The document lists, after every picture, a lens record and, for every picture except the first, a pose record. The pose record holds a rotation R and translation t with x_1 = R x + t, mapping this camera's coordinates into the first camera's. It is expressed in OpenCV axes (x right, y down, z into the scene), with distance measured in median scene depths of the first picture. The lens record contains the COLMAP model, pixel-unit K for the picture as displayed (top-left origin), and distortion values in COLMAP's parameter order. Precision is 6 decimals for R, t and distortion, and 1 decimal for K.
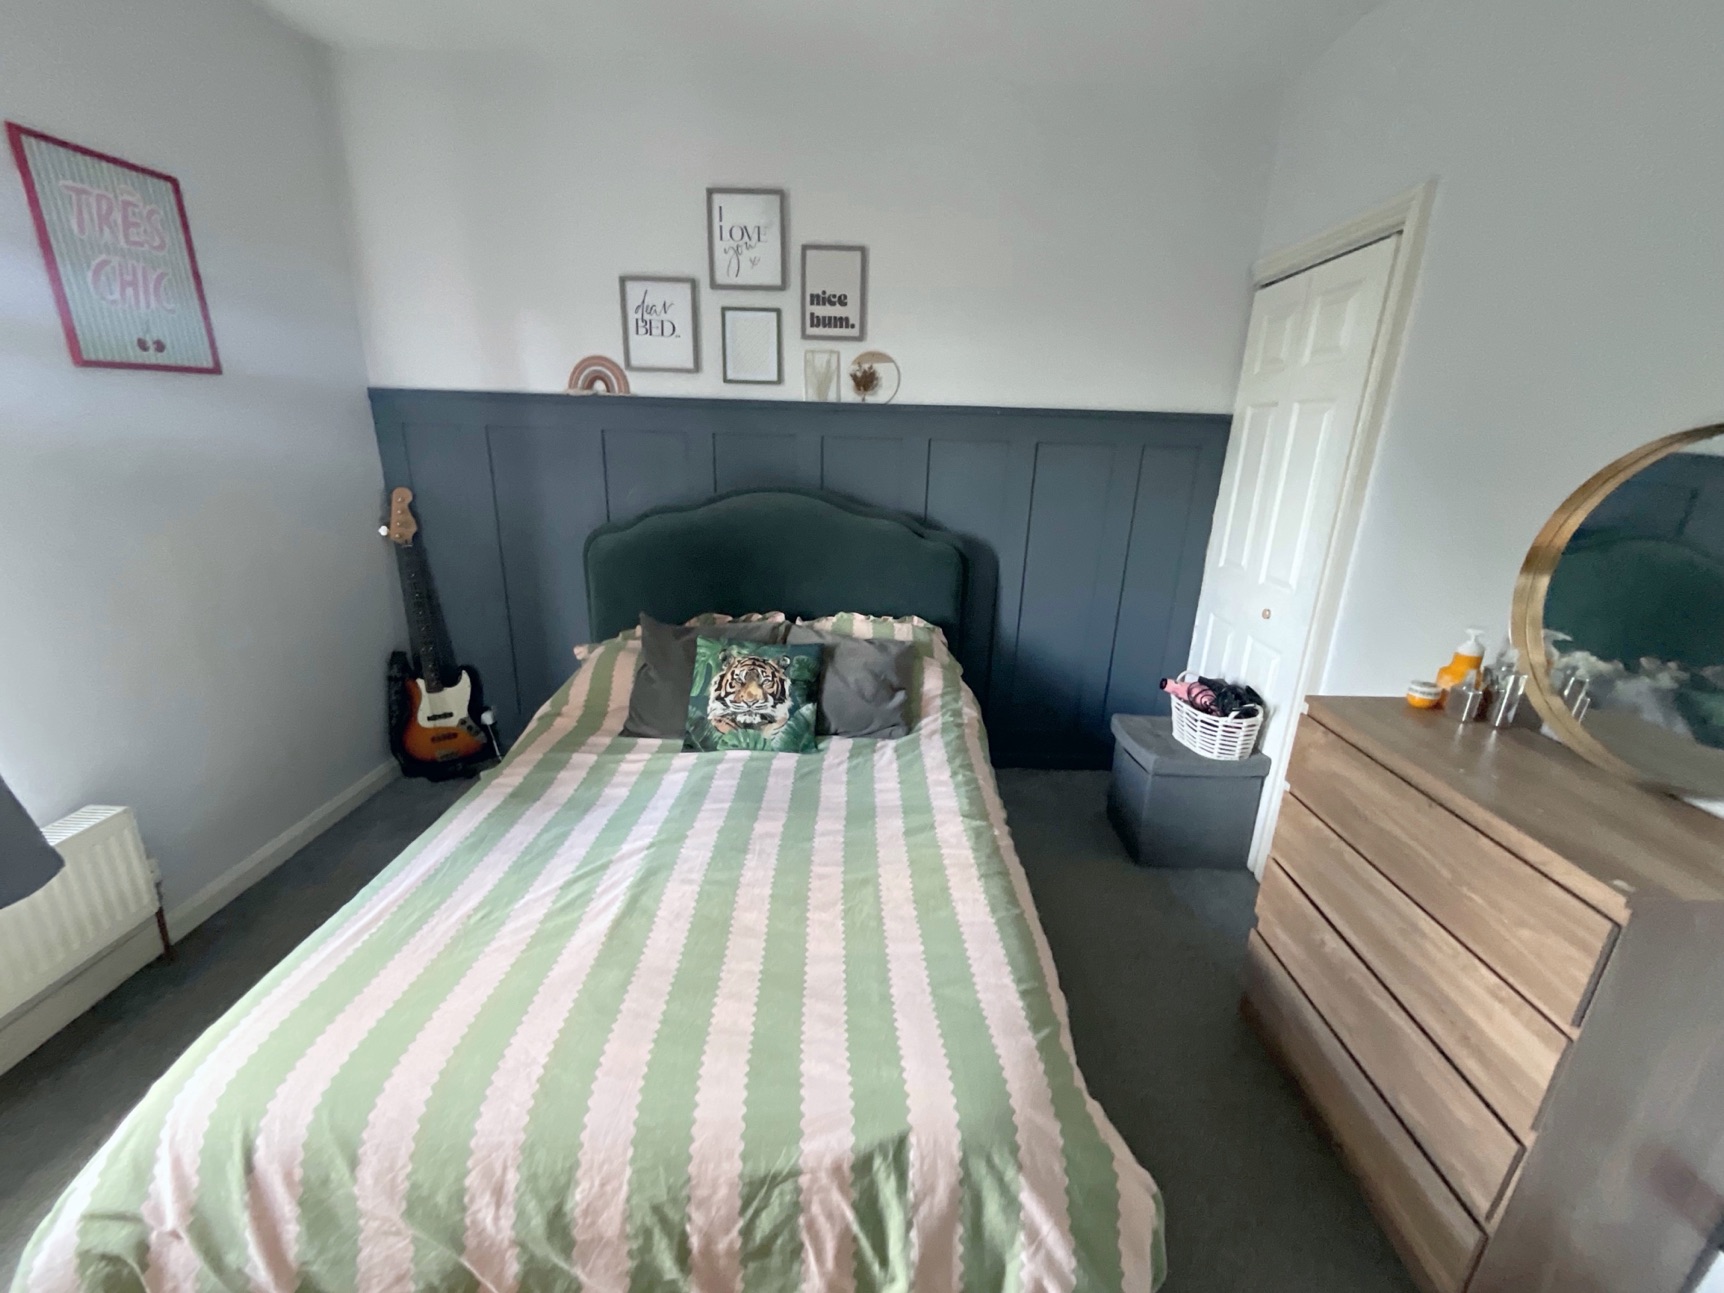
lens RADIAL K [[701.2, 0, 862.0], [0, 701.2, 646.5], [0, 0, 1]] dist [0.000076, 0.000794]
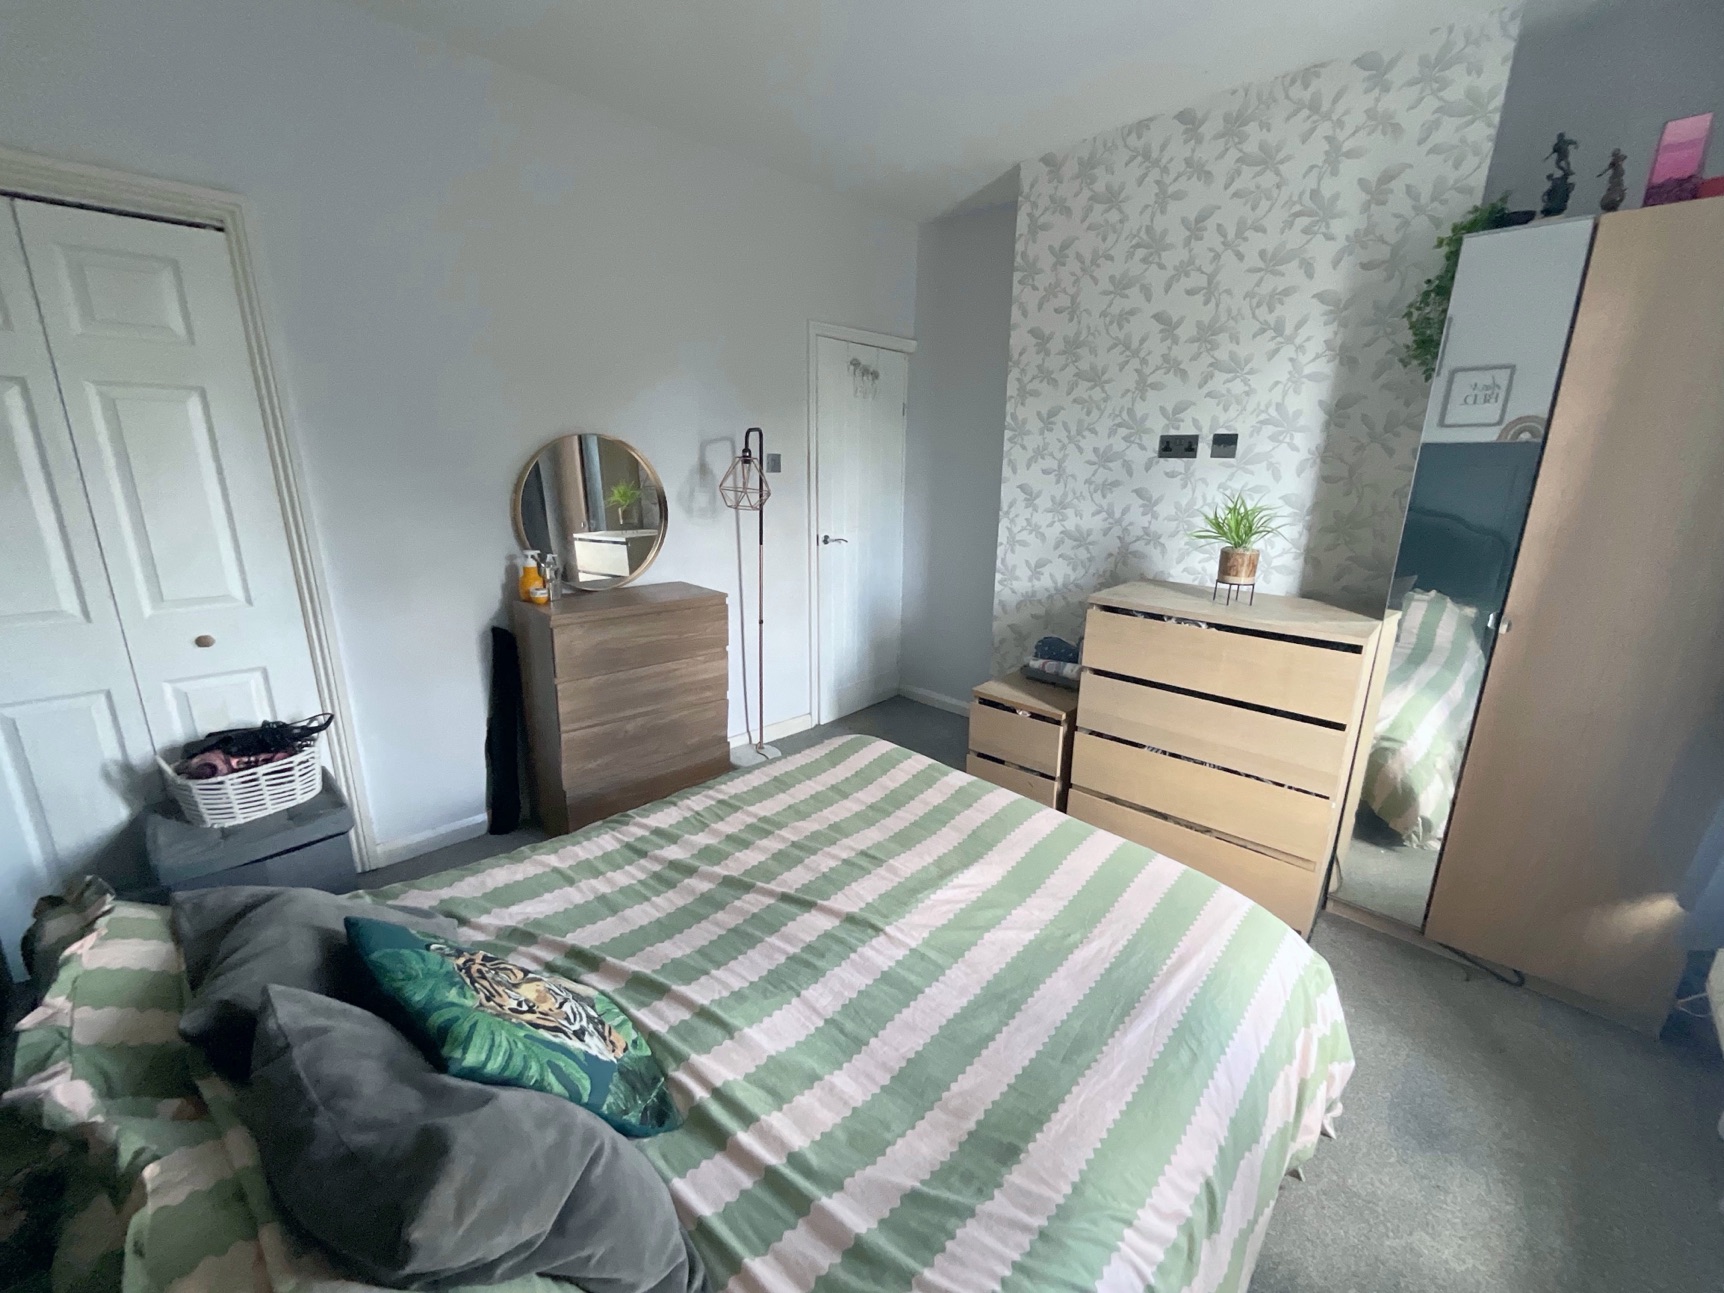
lens RADIAL K [[701.2, 0, 862.0], [0, 701.2, 646.5], [0, 0, 1]] dist [0.000076, 0.000794]
pose [[-0.723144, -0.217988, 0.655396, -0.547932], [0.165606, 0.866490, 0.470924, -0.308599], [-0.670550, 0.449084, -0.590497, 0.981806]]
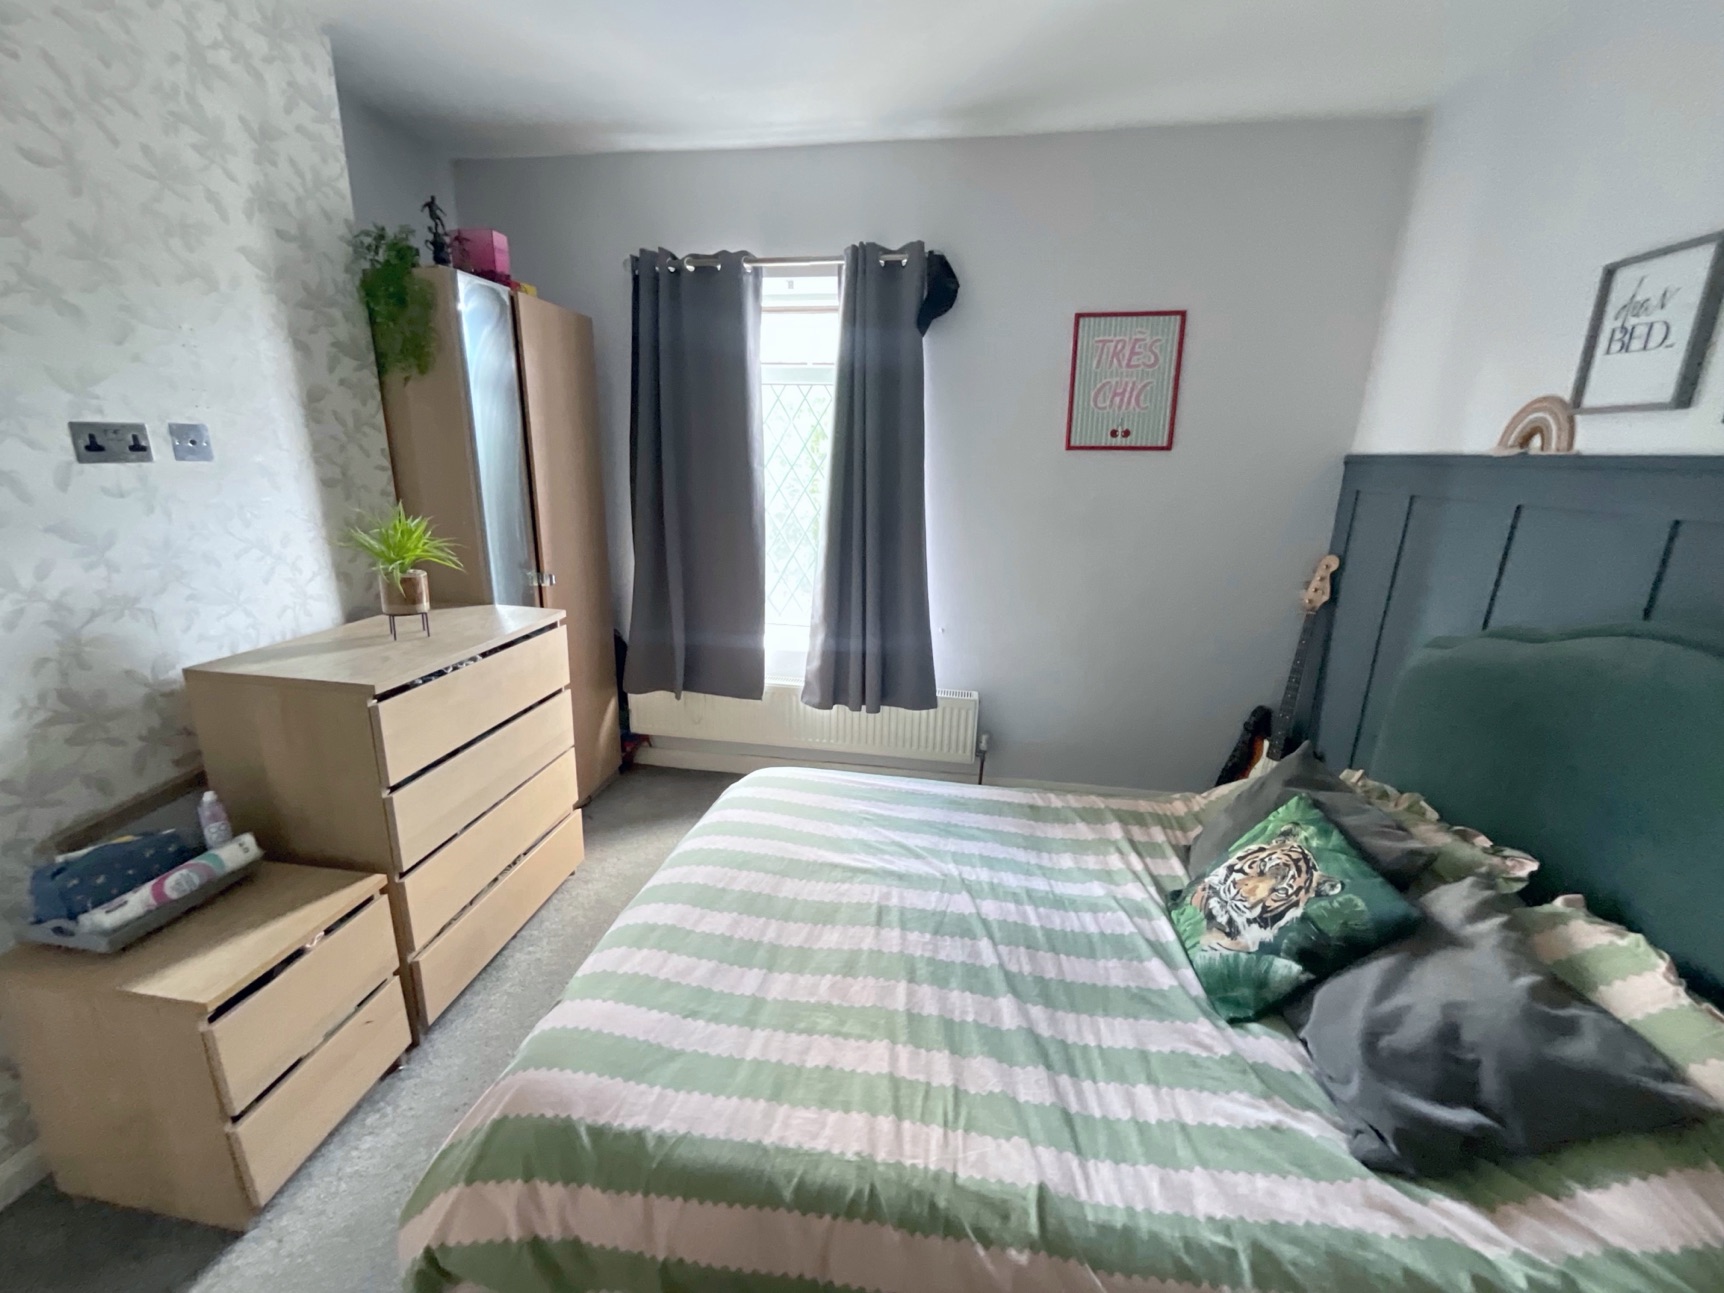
lens RADIAL K [[701.2, 0, 862.0], [0, 701.2, 646.5], [0, 0, 1]] dist [0.000076, 0.000794]
pose [[-0.148228, 0.233897, -0.960896, 0.465026], [-0.317502, 0.908939, 0.270228, -0.196291], [0.936601, 0.345142, -0.060468, 0.582642]]
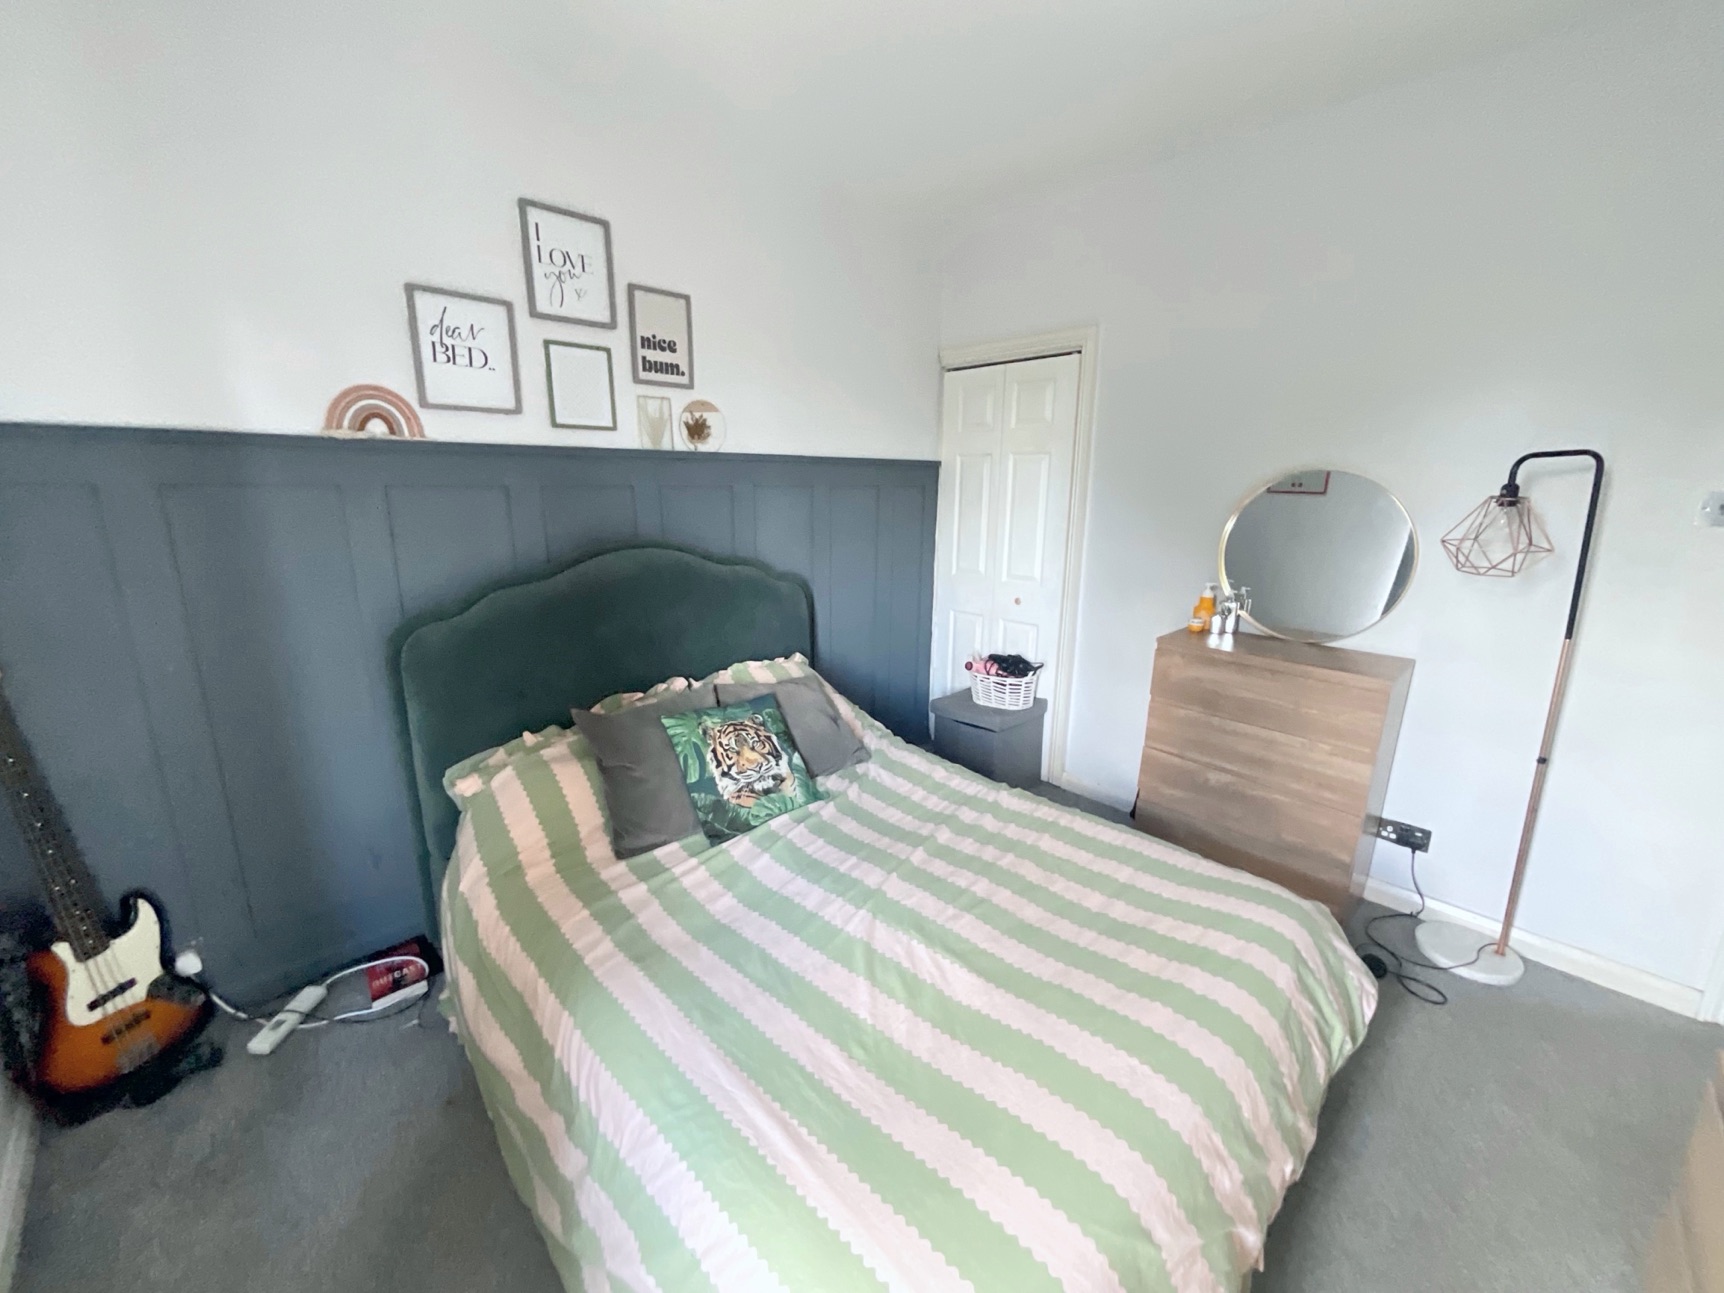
lens RADIAL K [[701.2, 0, 862.0], [0, 701.2, 646.5], [0, 0, 1]] dist [0.000076, 0.000794]
pose [[0.710922, -0.184224, 0.678713, -0.630801], [0.217374, 0.975385, 0.037060, -0.078485], [-0.668834, 0.121188, 0.733468, 0.186496]]
